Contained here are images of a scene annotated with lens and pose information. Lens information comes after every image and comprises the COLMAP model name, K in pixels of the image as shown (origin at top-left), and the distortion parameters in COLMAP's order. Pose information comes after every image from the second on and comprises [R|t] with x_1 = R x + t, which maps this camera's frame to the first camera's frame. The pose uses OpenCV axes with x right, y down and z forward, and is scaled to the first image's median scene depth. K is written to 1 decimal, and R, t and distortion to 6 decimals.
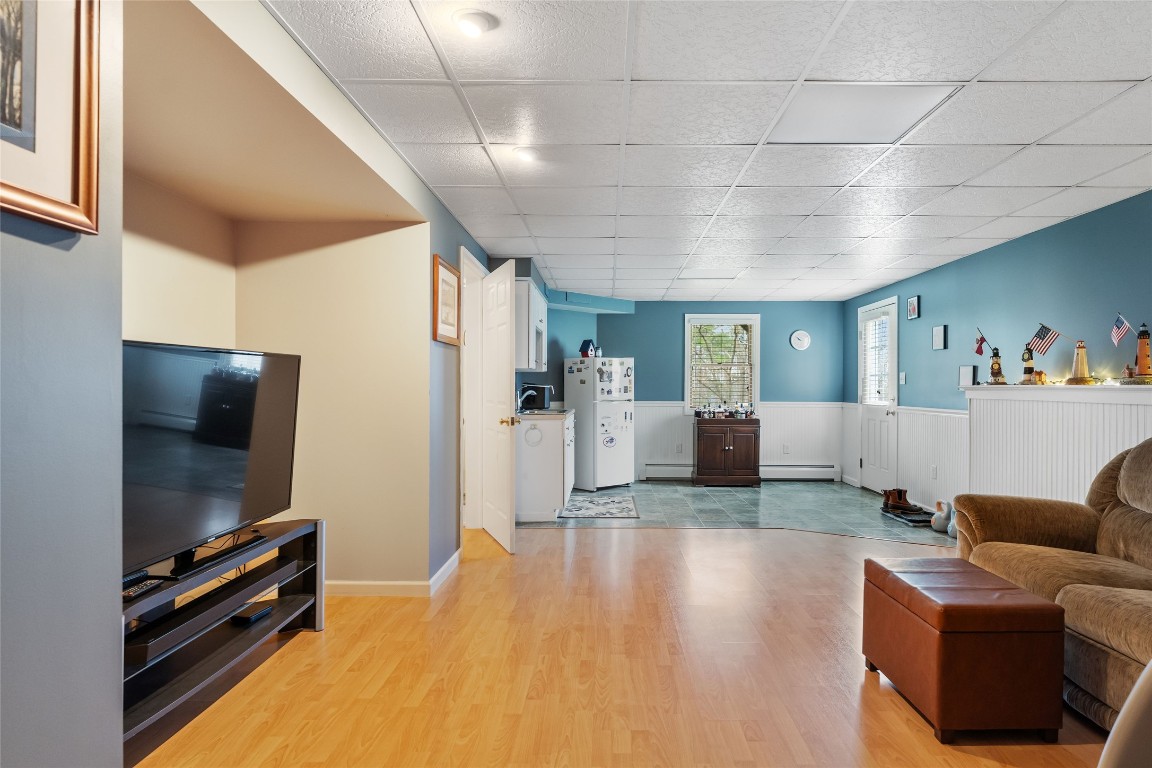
lens RADIAL K [[641.1, 0, 575.5], [0, 641.1, 387.4], [0, 0, 1]] dist [0.000004, -0.000383]
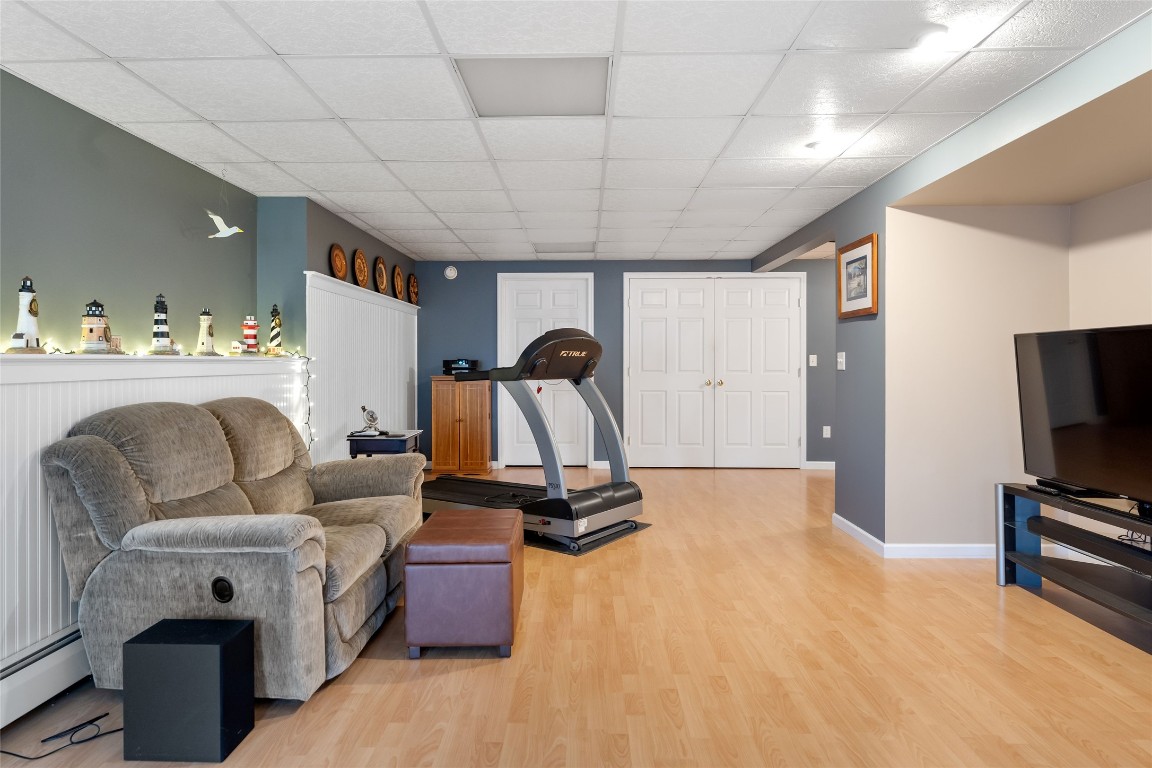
lens RADIAL K [[641.1, 0, 572.5], [0, 641.1, 373.3], [0, 0, 1]] dist [0.000004, -0.000383]
pose [[-0.999618, -0.000531, -0.027635, 0.356686], [-0.001035, 0.999833, 0.018219, 0.004313], [0.027621, 0.018240, -0.999452, 1.760145]]
